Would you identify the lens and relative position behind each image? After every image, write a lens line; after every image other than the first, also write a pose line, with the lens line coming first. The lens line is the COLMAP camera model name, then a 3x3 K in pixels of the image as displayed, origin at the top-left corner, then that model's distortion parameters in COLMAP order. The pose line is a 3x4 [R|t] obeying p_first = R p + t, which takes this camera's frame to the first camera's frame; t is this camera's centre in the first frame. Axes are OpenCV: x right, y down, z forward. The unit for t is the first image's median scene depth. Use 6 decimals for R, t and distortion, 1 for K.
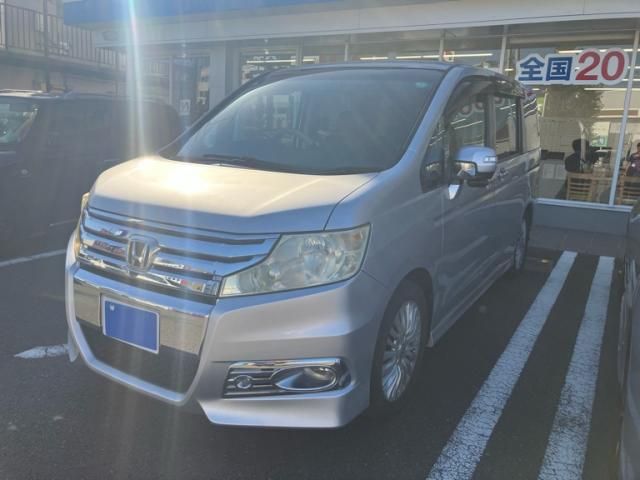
lens RADIAL K [[555.3, 0, 320.0], [0, 555.3, 240.0], [0, 0, 1]] dist [-0.002517, -0.003876]
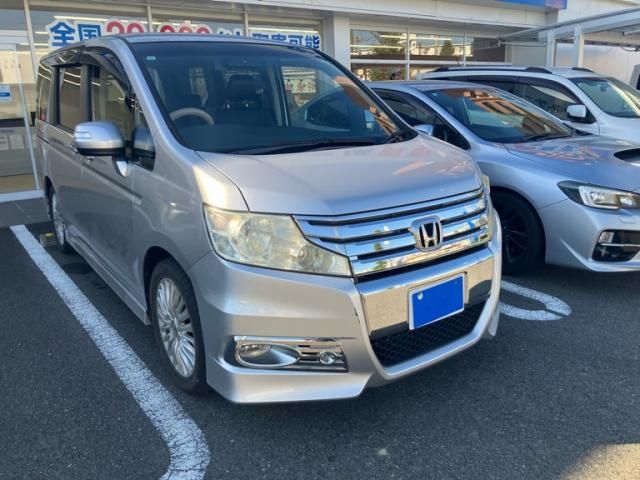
lens RADIAL K [[555.3, 0, 320.0], [0, 555.3, 240.0], [0, 0, 1]] dist [-0.002517, -0.003876]
pose [[0.350708, -0.282806, 0.892762, -0.445717], [0.220159, 0.951492, 0.214924, -0.078572], [-0.910238, 0.121174, 0.395958, 0.260387]]
